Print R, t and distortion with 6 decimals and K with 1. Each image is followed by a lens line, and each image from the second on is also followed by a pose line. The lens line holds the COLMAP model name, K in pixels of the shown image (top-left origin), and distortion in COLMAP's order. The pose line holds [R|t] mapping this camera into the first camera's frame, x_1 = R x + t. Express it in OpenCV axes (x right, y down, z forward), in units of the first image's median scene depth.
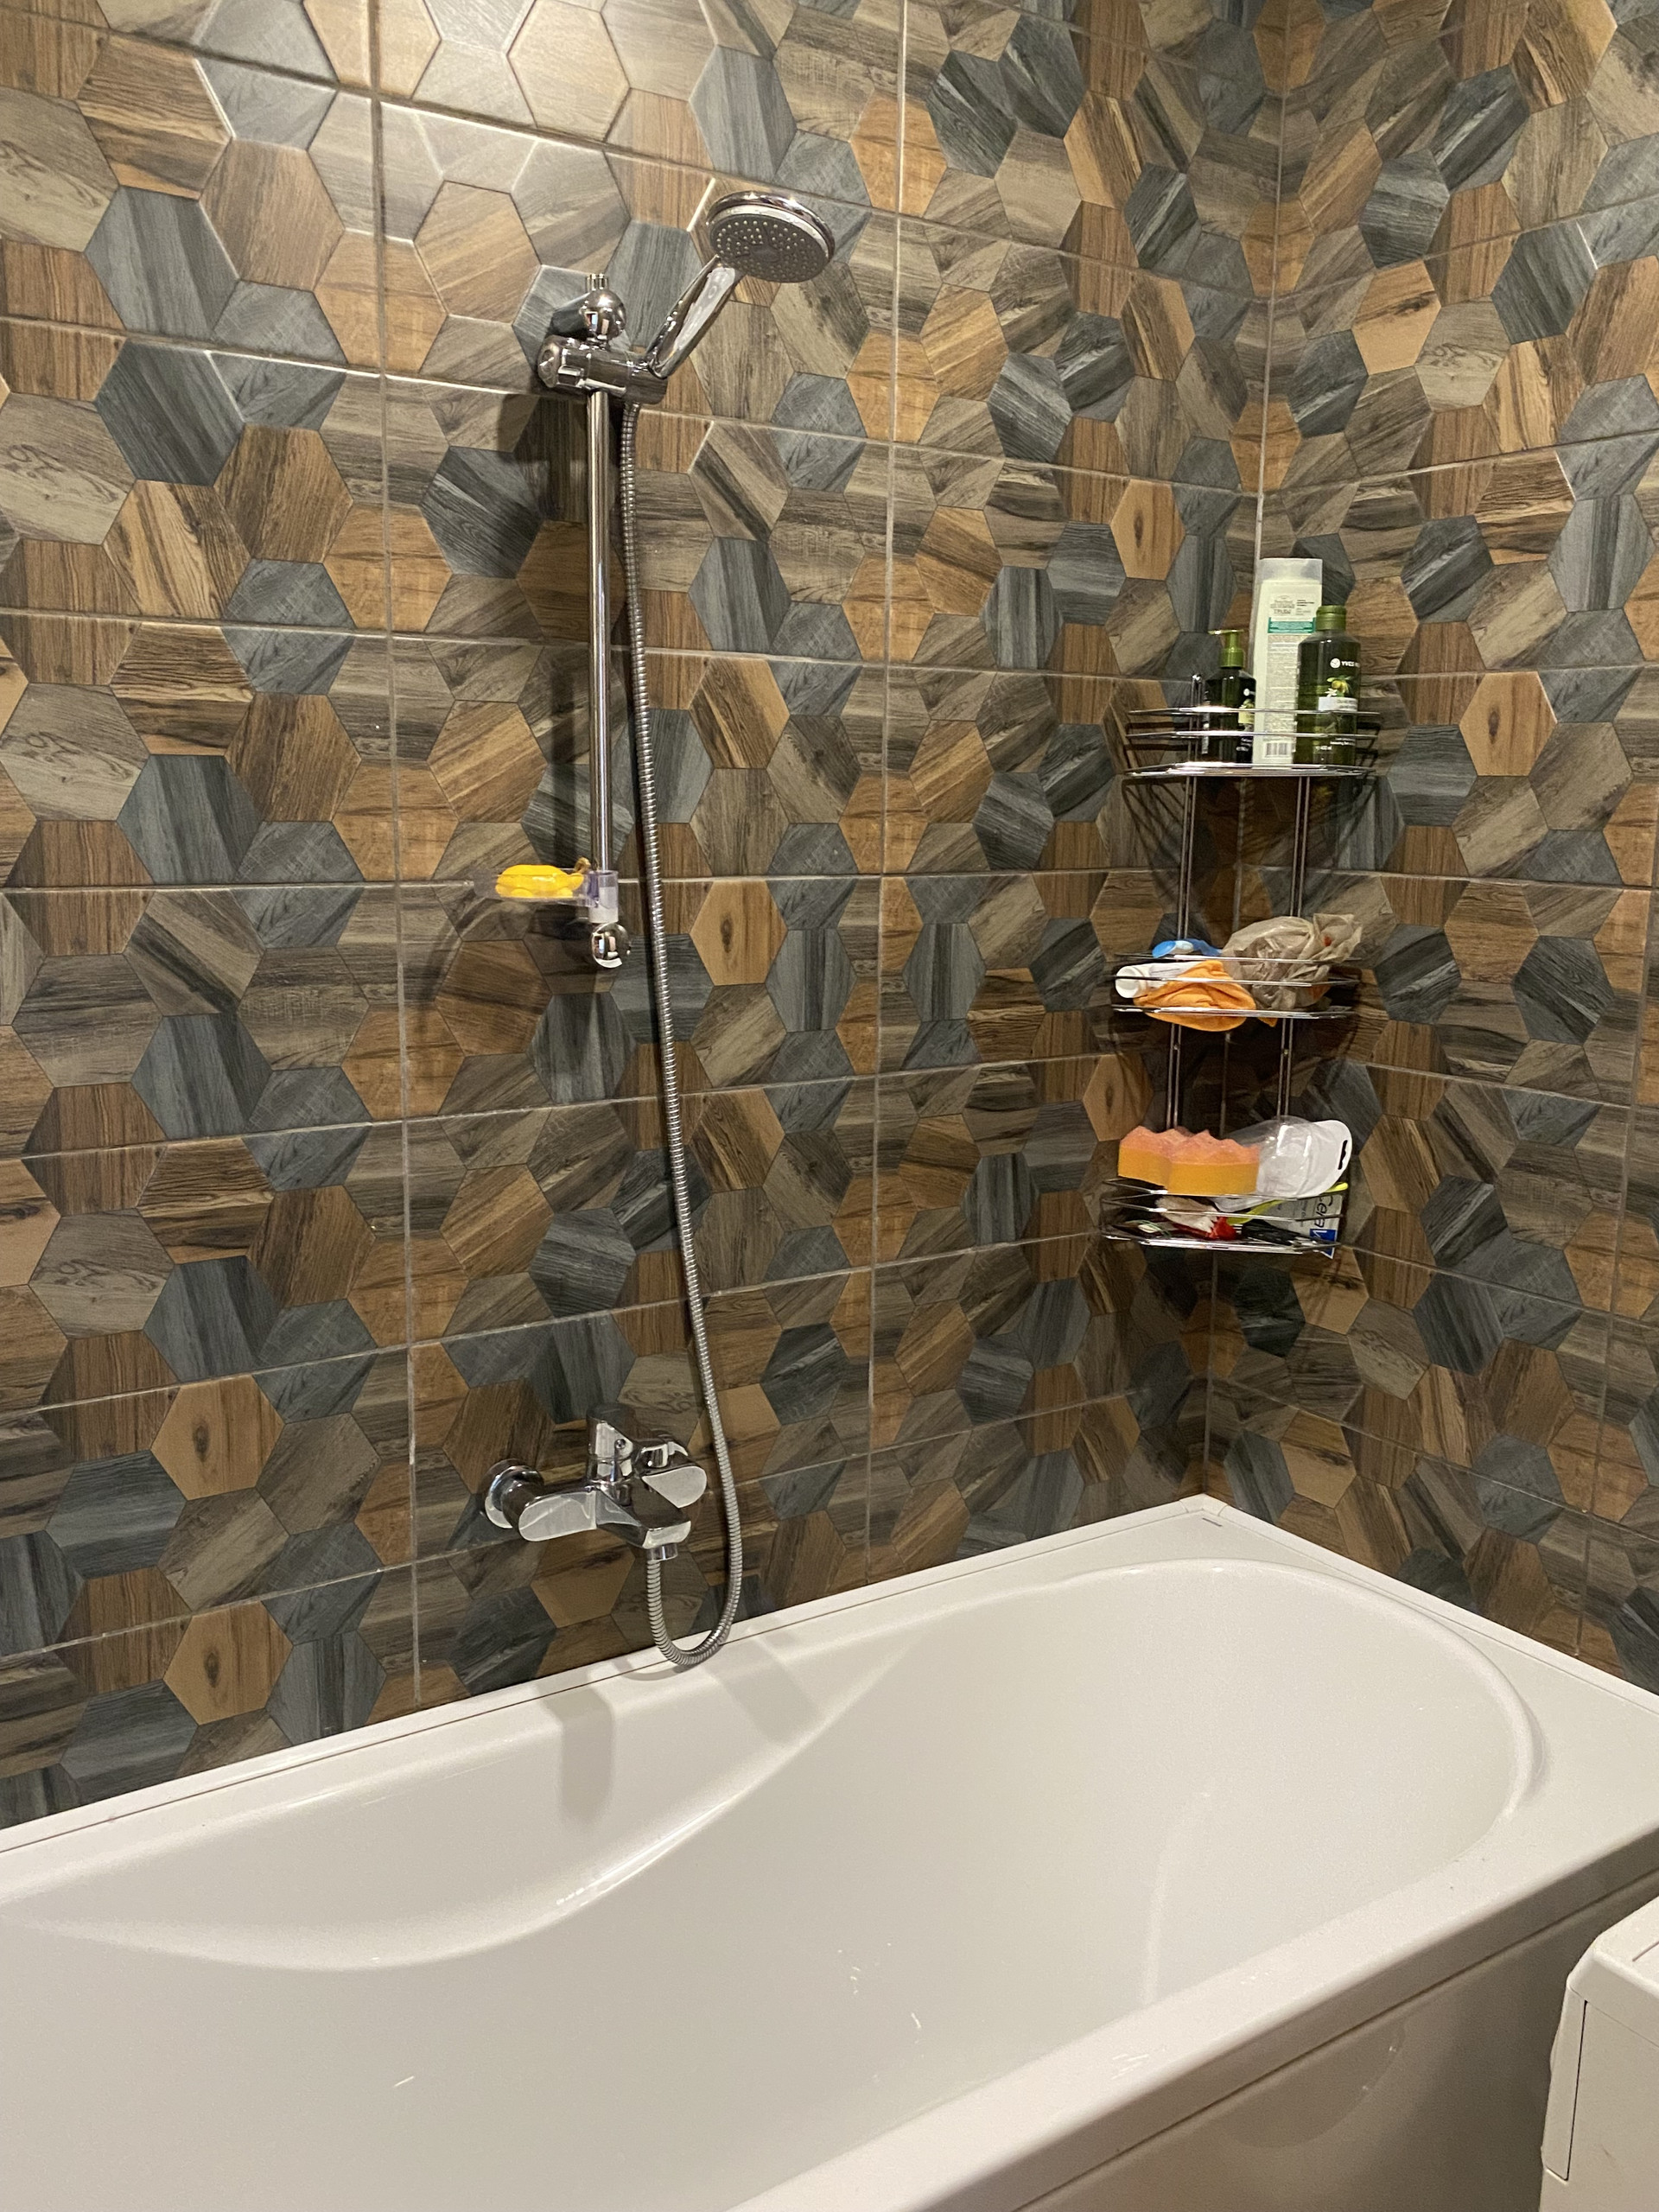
lens RADIAL K [[1746.5, 0, 829.5], [0, 1746.5, 1106.0], [0, 0, 1]] dist [0.057436, -0.143605]
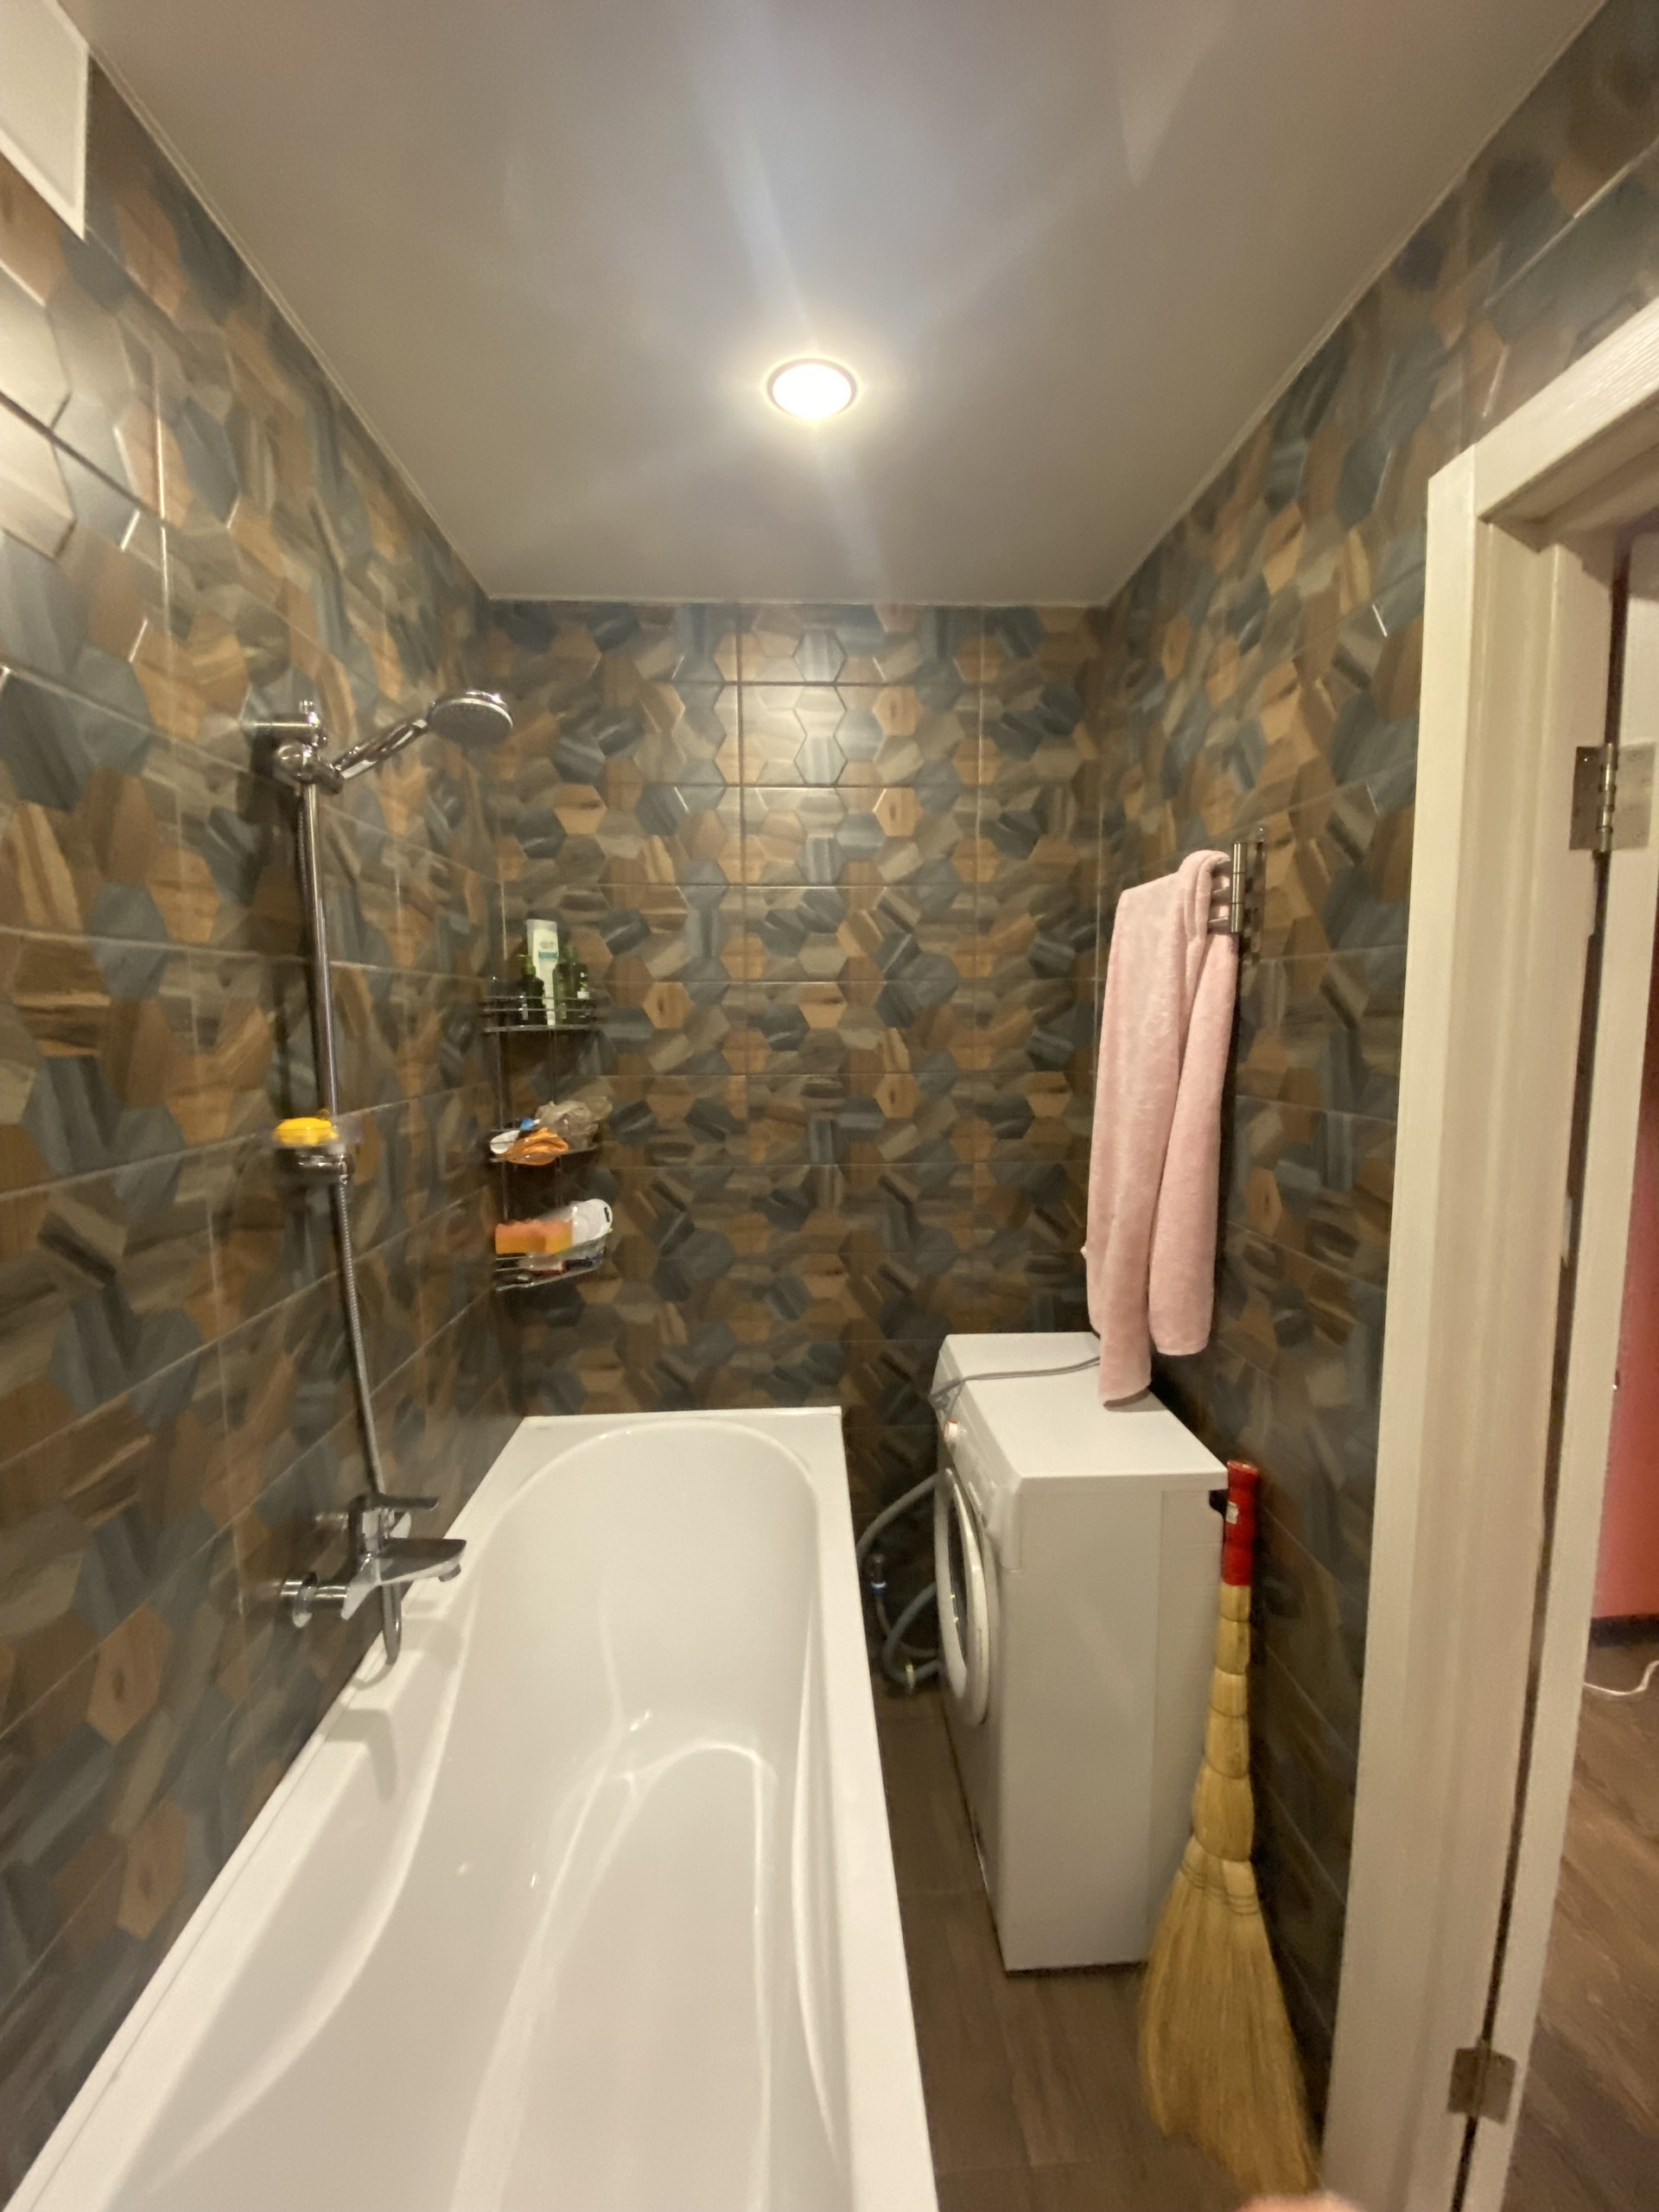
lens RADIAL K [[883.8, 0, 823.2], [0, 883.8, 1106.8], [0, 0, 1]] dist [0.017098, -0.017781]
pose [[0.514466, -0.104251, 0.851150, -0.468074], [0.160856, 0.986695, 0.023626, -0.085117], [-0.842289, 0.124758, 0.524390, 0.262613]]
